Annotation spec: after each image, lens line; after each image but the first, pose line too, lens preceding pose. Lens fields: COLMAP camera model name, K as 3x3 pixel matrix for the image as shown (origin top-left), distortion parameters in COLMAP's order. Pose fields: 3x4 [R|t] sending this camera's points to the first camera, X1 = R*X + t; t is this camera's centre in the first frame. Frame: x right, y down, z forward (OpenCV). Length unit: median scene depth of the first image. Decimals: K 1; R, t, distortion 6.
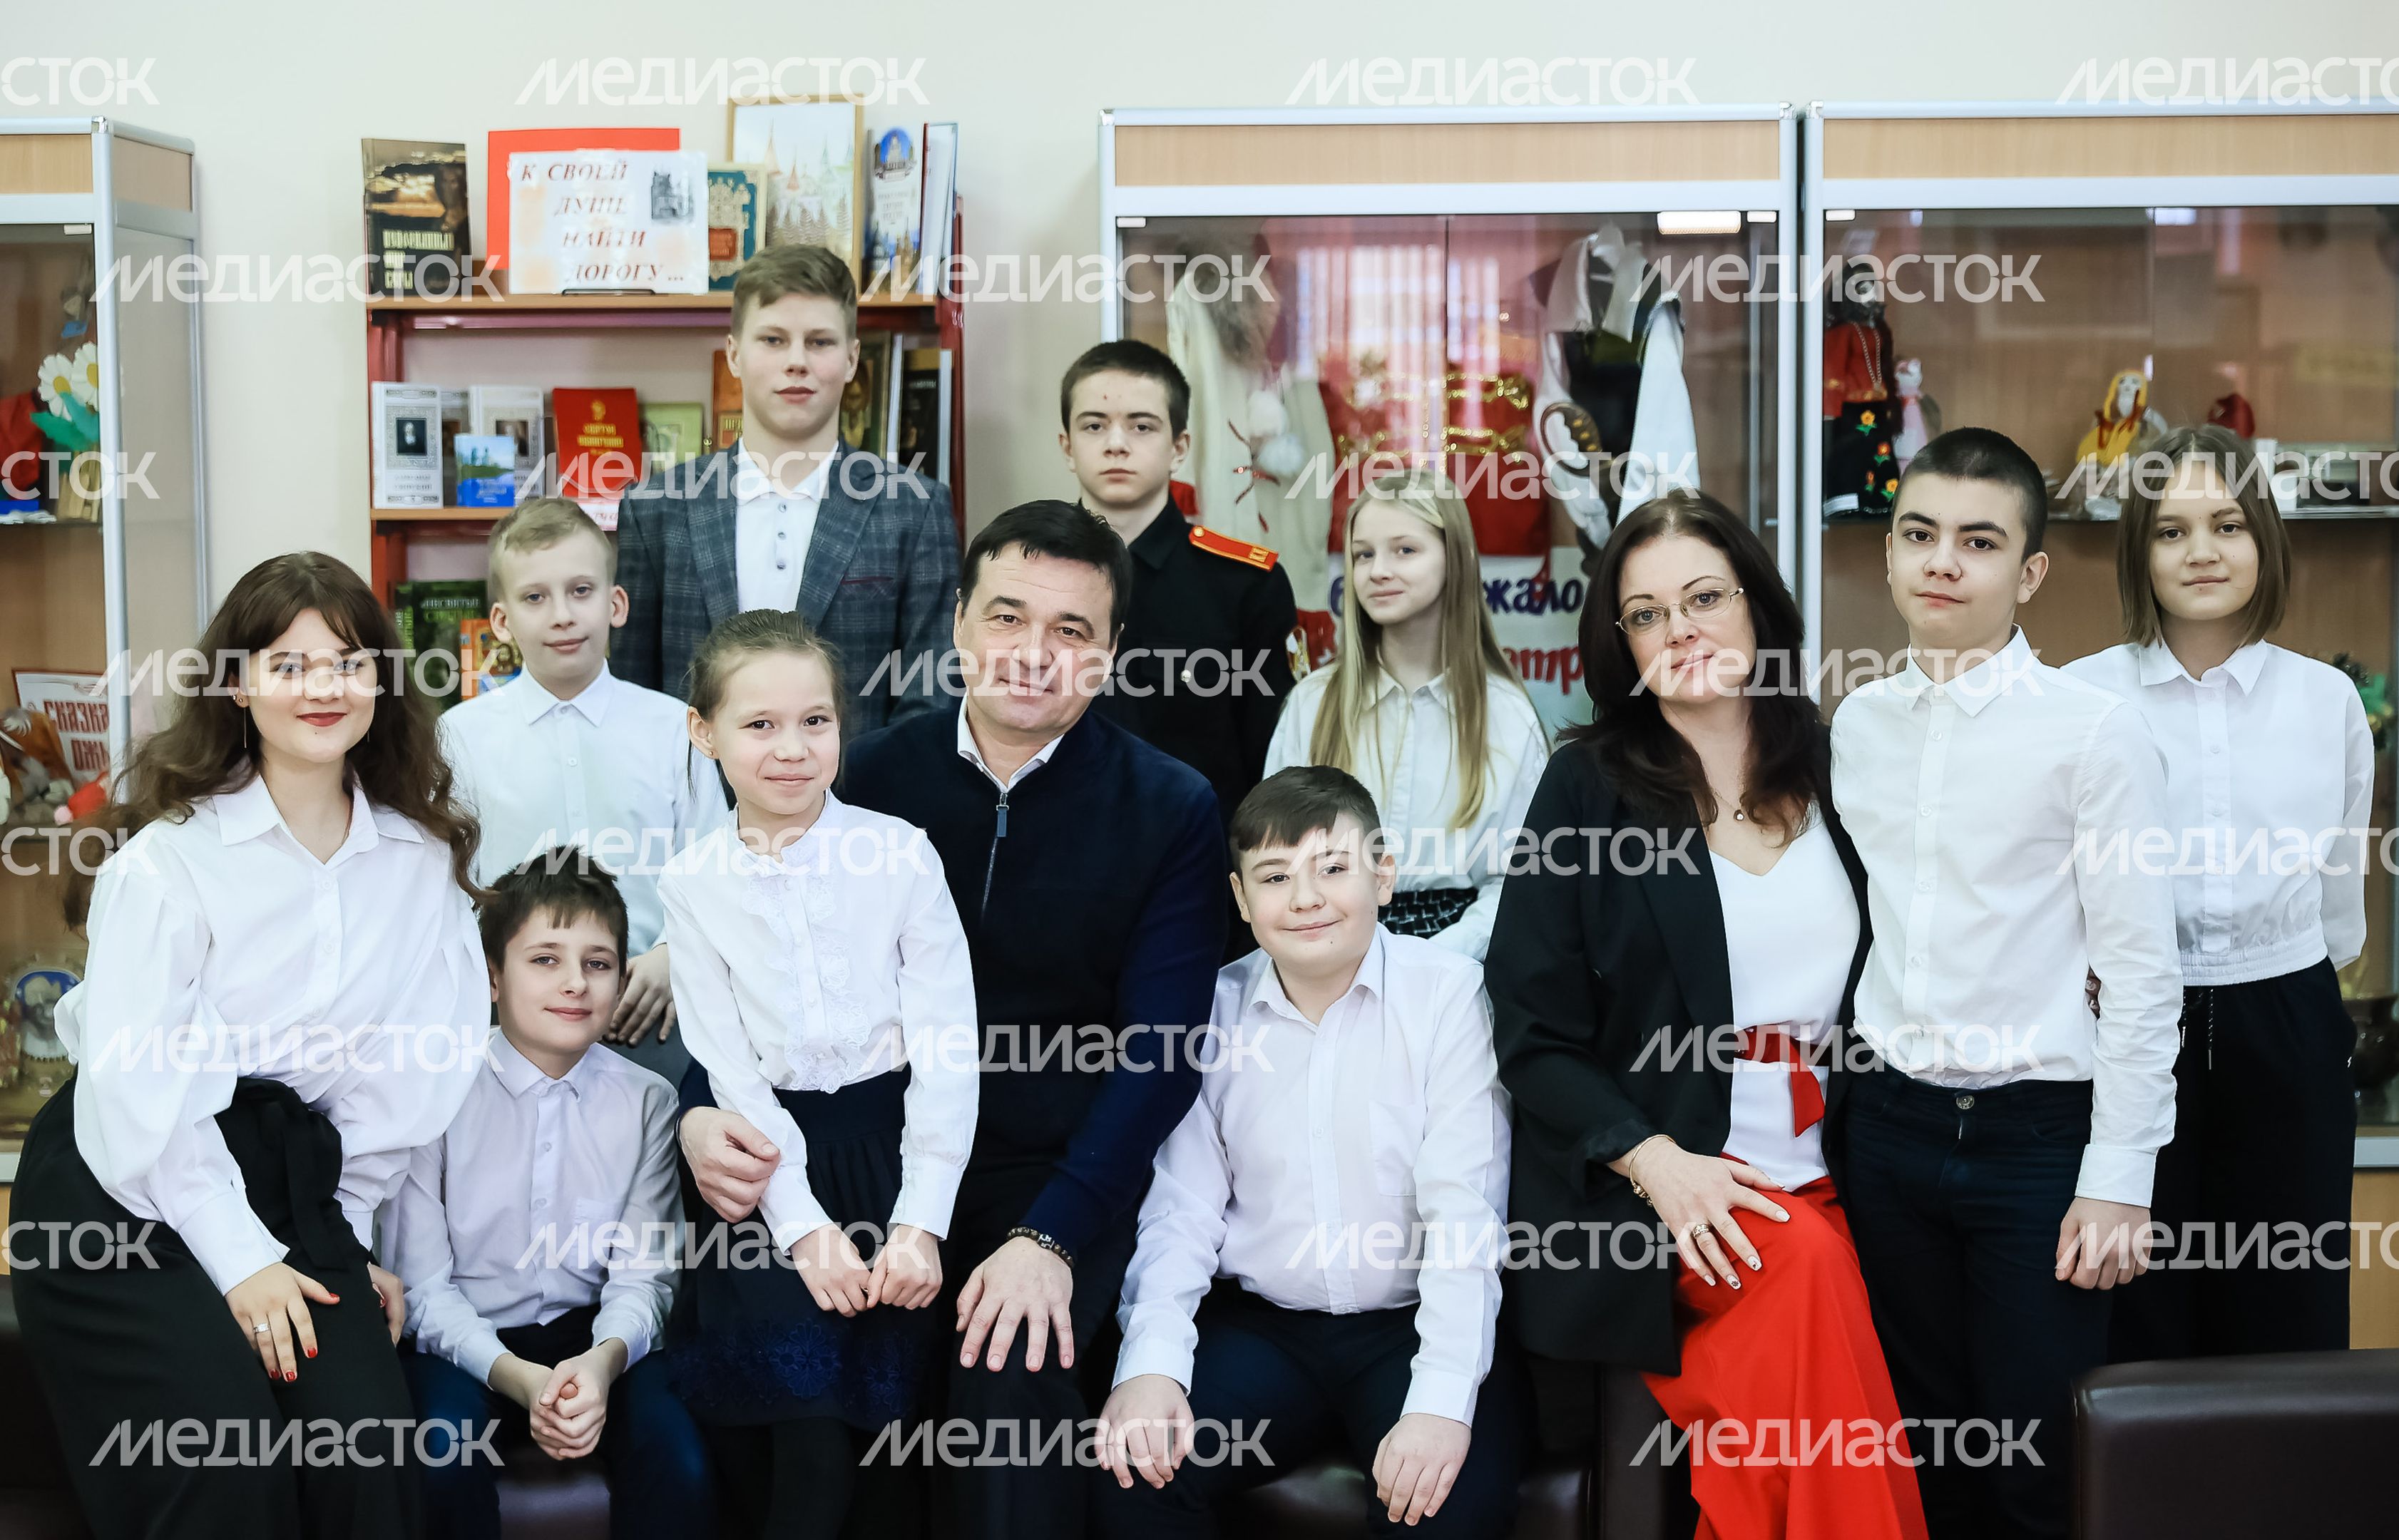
lens RADIAL K [[4511.6, 0, 1147.7], [0, 4511.6, 807.3], [0, 0, 1]] dist [0.044644, 0.000000]
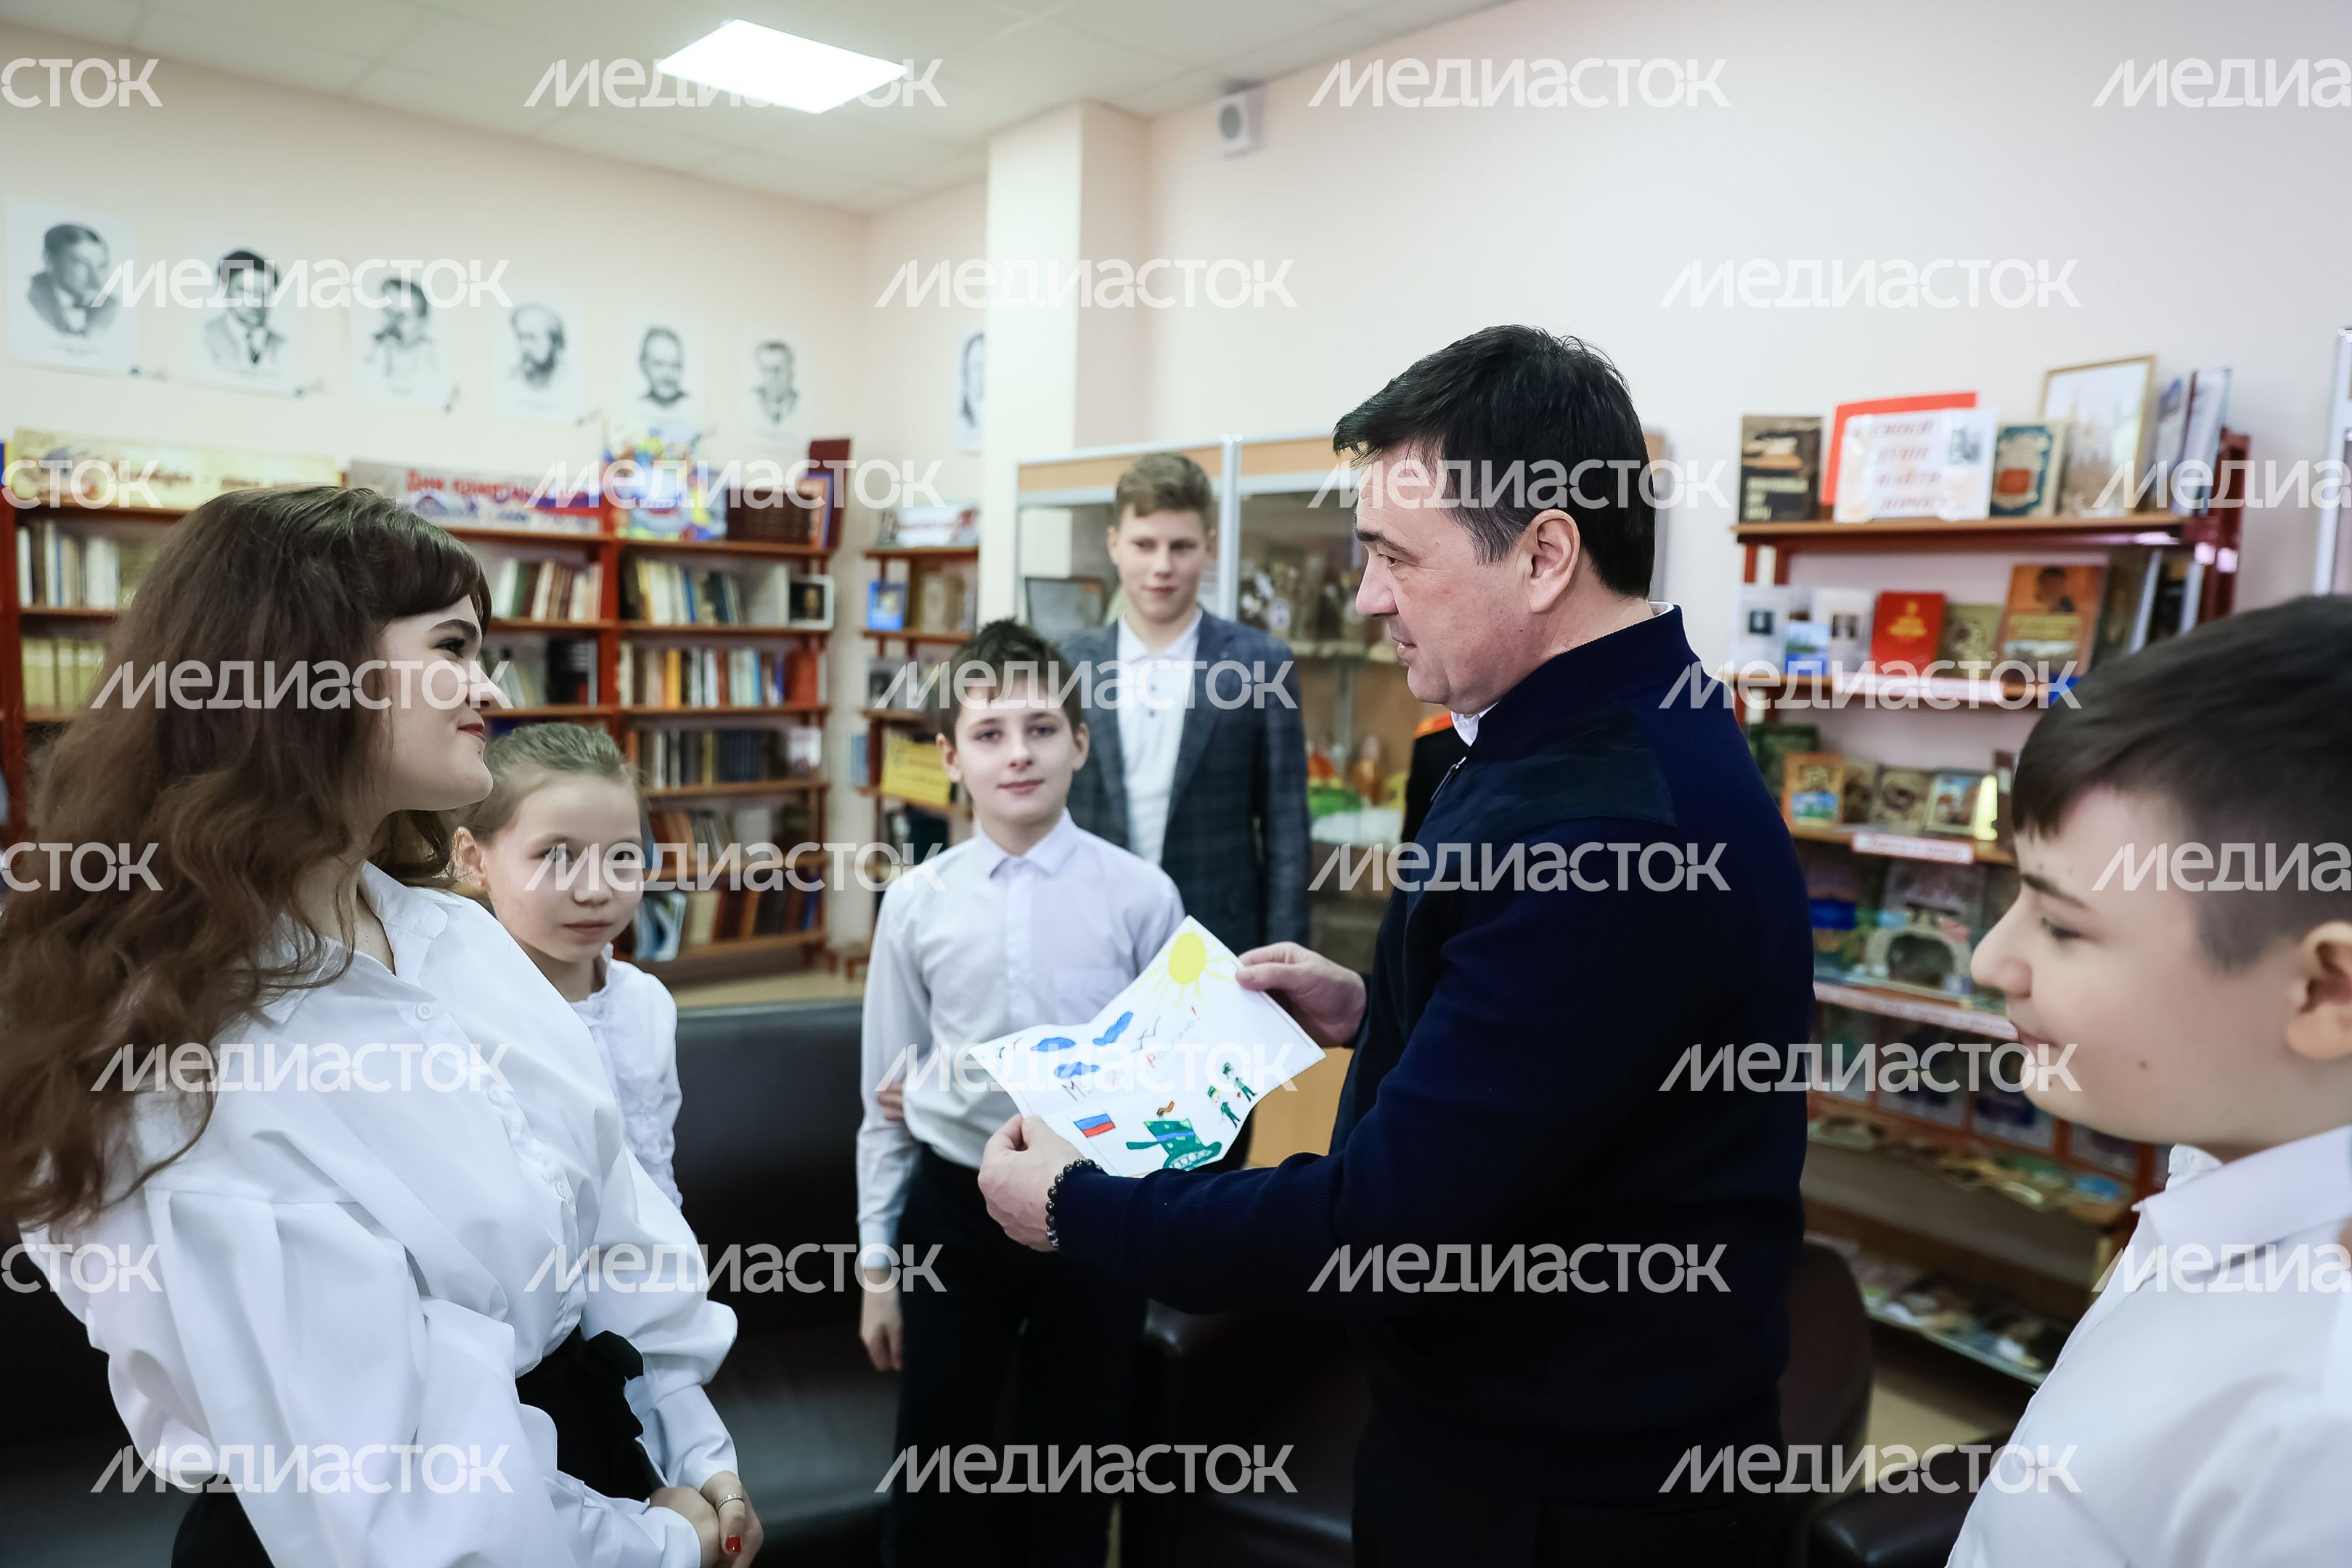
lens RADIAL K [[1552.5, 0, 1166.2], [0, 1552.5, 791.9], [0, 0, 1]] dist [-0.007138, 0.008097]
pose [[0.658118, 0.109076, -0.744972, 0.081846], [-0.100900, 0.993302, 0.056299, -0.035216], [0.746123, 0.038116, 0.664716, 0.503932]]
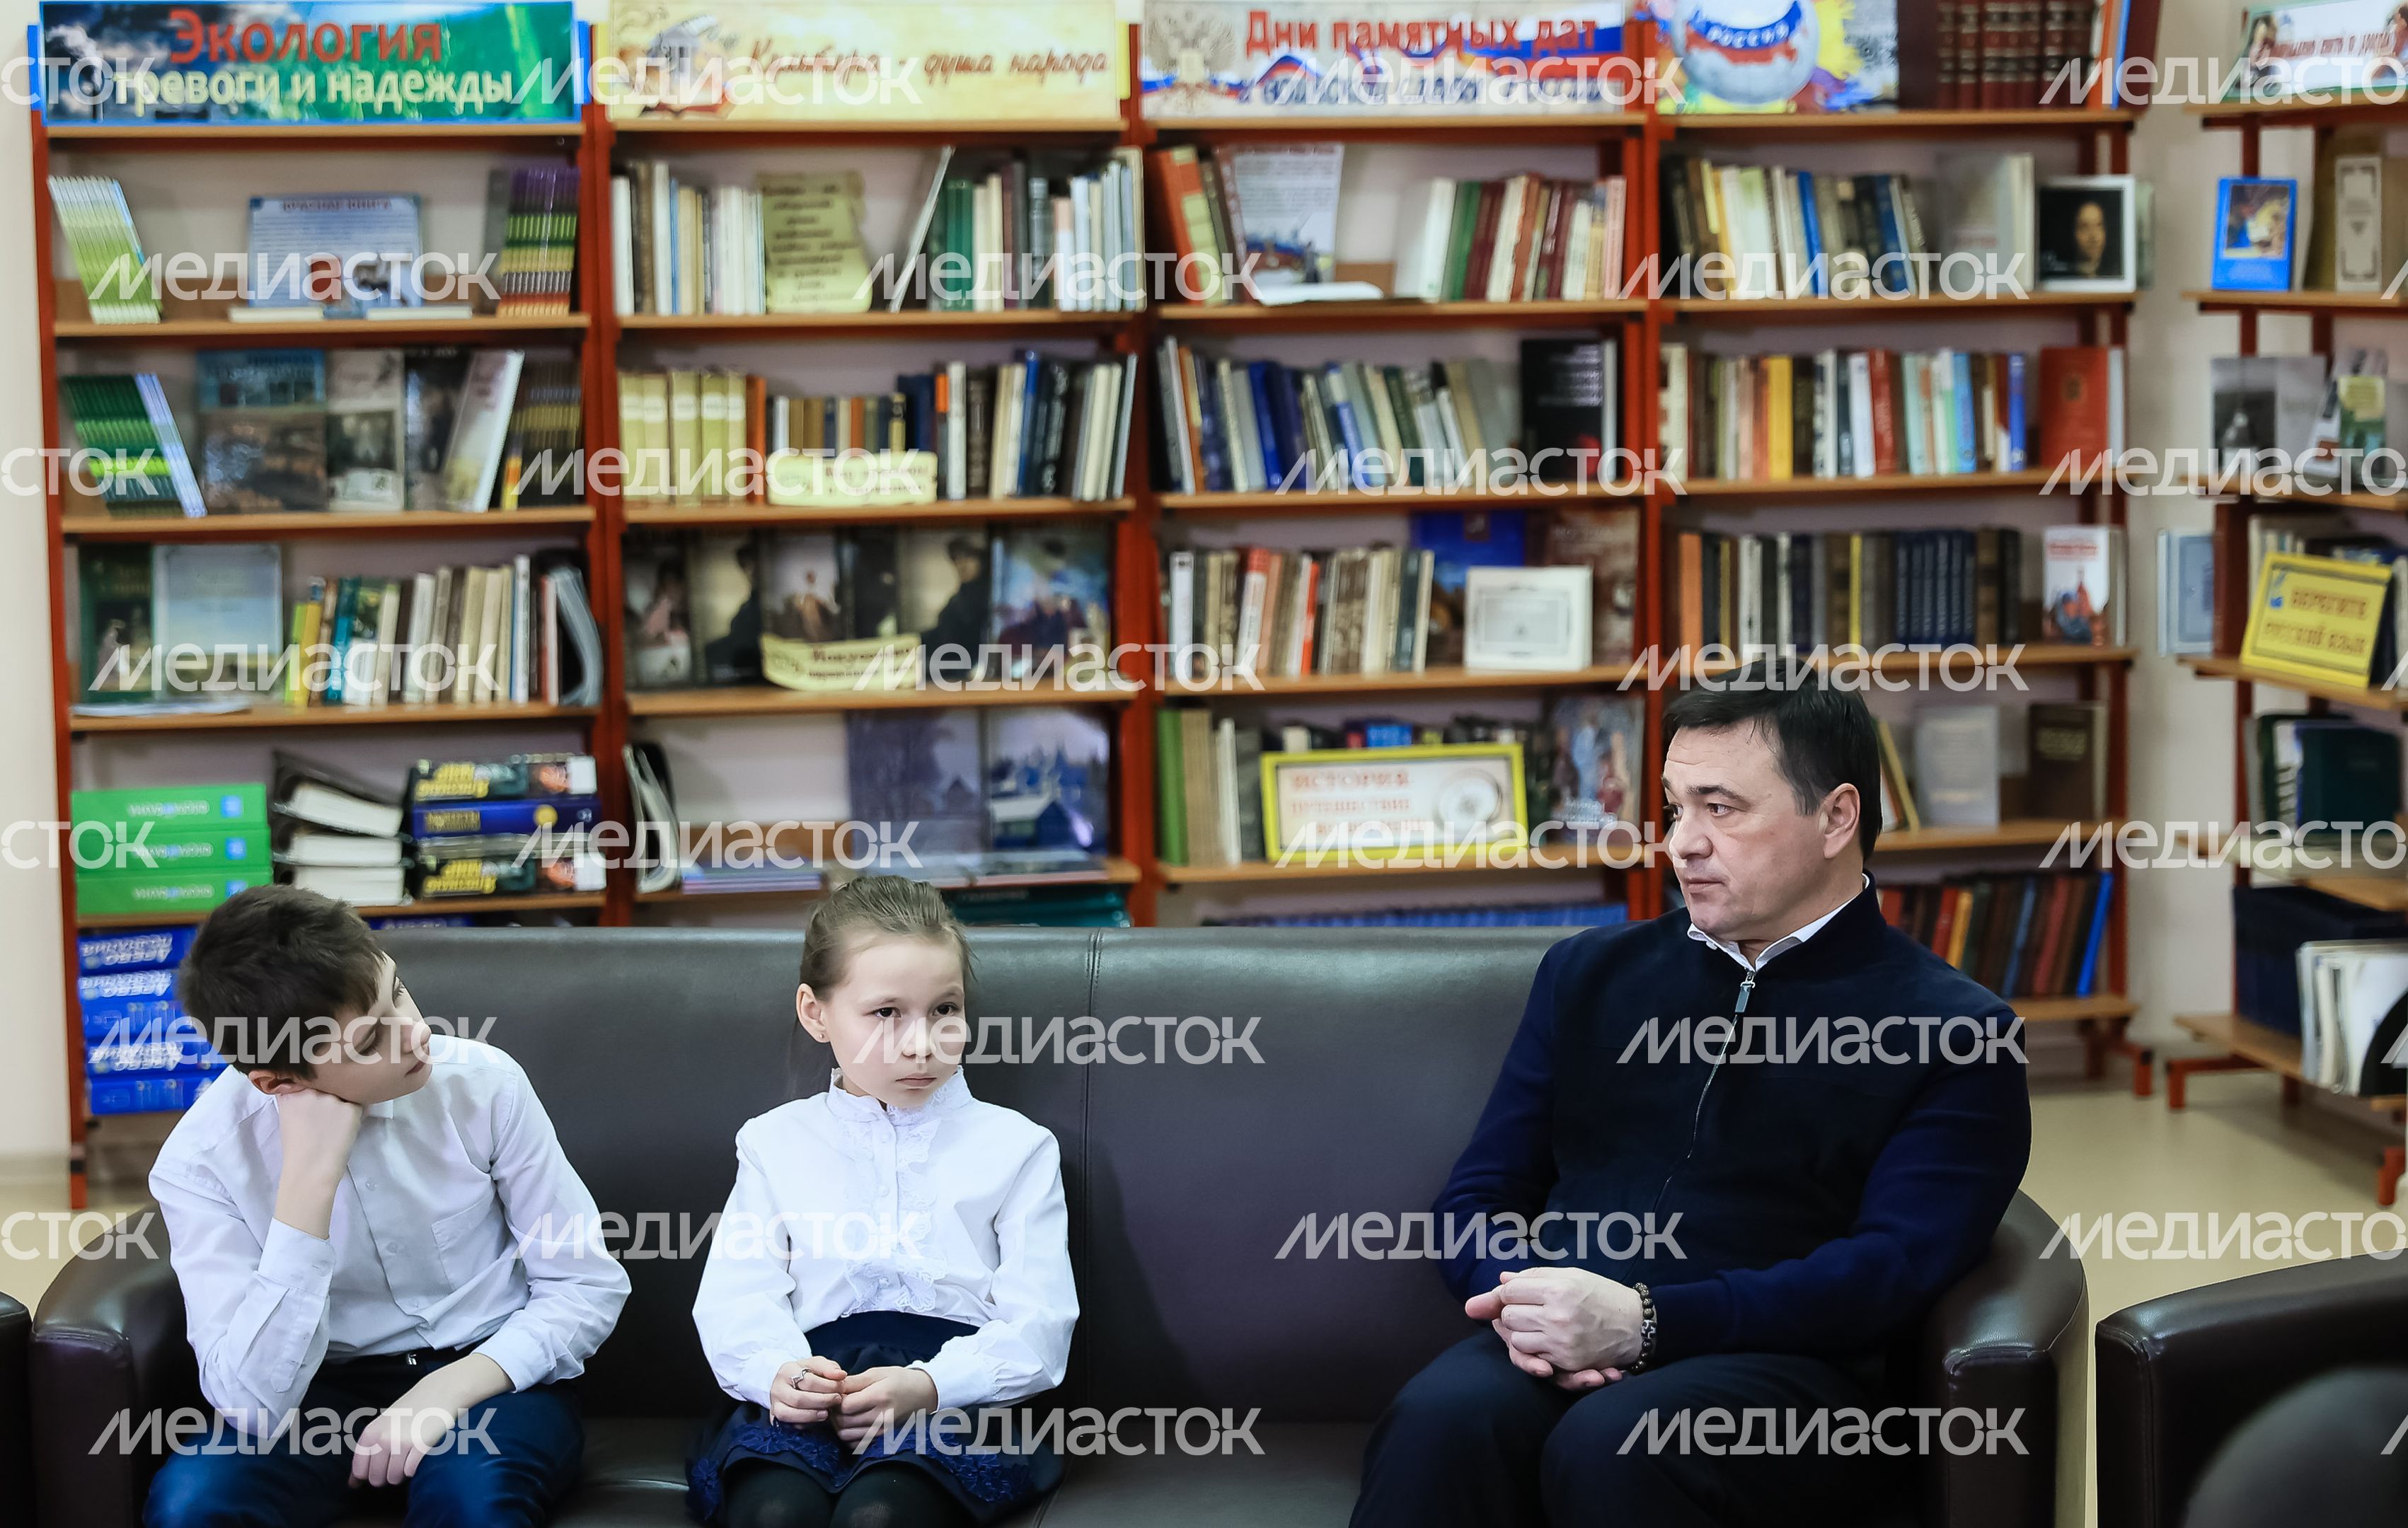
lens RADIAL K [[4944.4, 0, 1215.4], [0, 4944.4, 810.8], [0, 0, 1]] dist [0.014701, 0.000000]
pose [[0.231925, 0.116063, -0.965785, 0.416143], [-0.067365, 0.992389, 0.103083, -0.042190], [0.970398, 0.041153, 0.237979, 0.443708]]
